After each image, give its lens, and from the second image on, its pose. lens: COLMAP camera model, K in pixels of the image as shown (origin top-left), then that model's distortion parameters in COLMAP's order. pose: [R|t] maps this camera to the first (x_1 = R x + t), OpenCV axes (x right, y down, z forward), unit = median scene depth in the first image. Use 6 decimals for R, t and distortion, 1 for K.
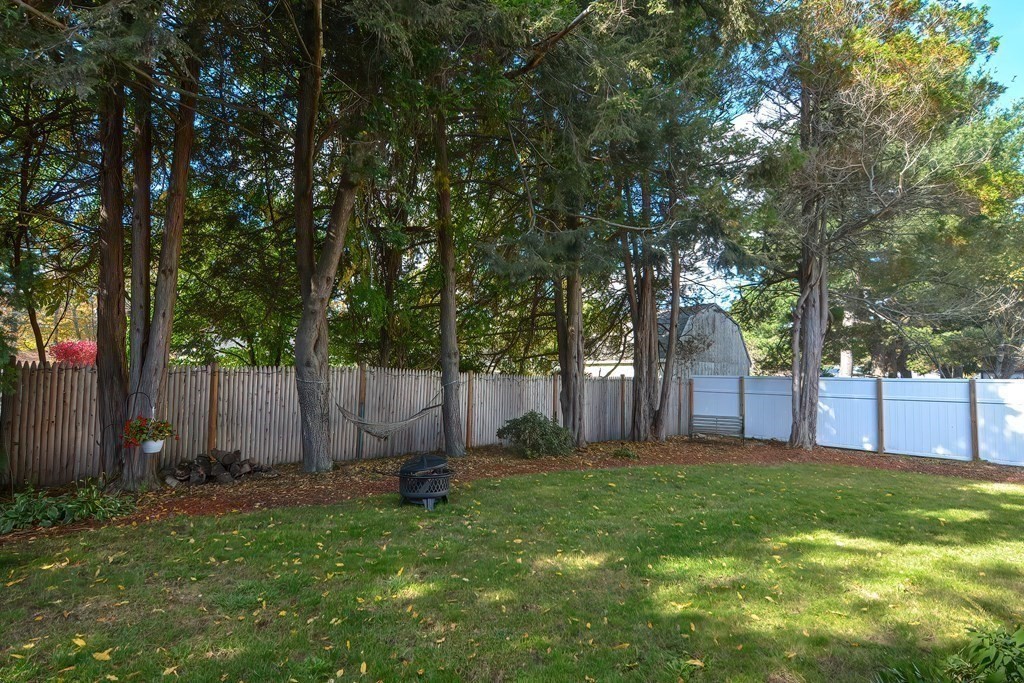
lens RADIAL K [[494.4, 0, 502.8], [0, 494.4, 345.3], [0, 0, 1]] dist [-0.016193, 0.001420]
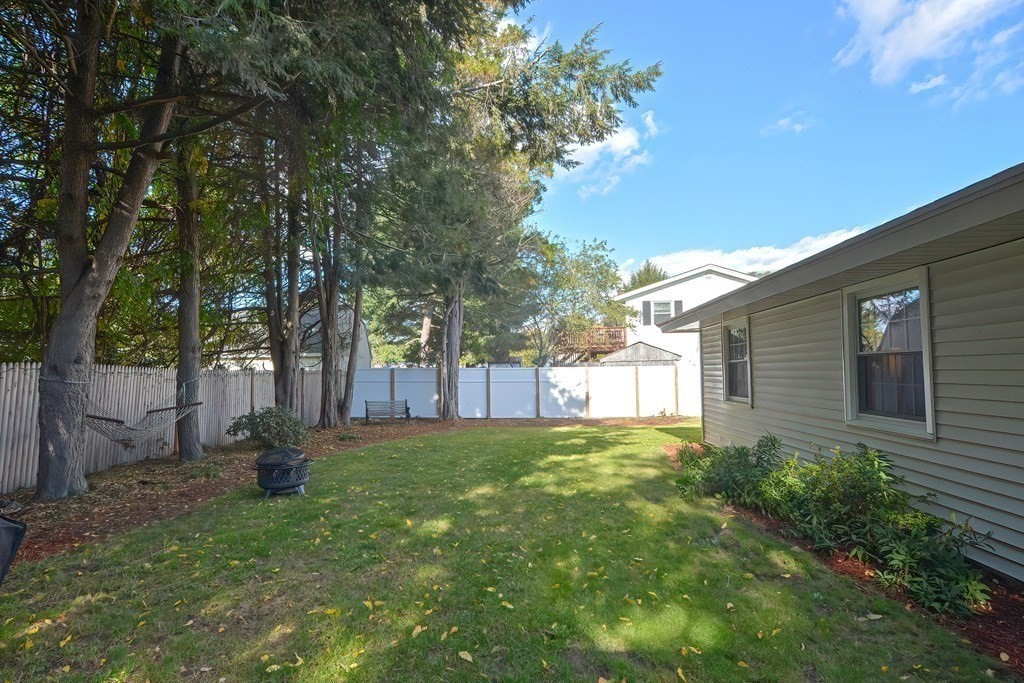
lens RADIAL K [[499.0, 0, 488.5], [0, 499.0, 344.9], [0, 0, 1]] dist [-0.021814, 0.000257]
pose [[0.682782, 0.018337, 0.730392, -0.348842], [-0.031584, 0.999491, 0.004433, -0.008029], [-0.729940, -0.026095, 0.683013, -0.017141]]
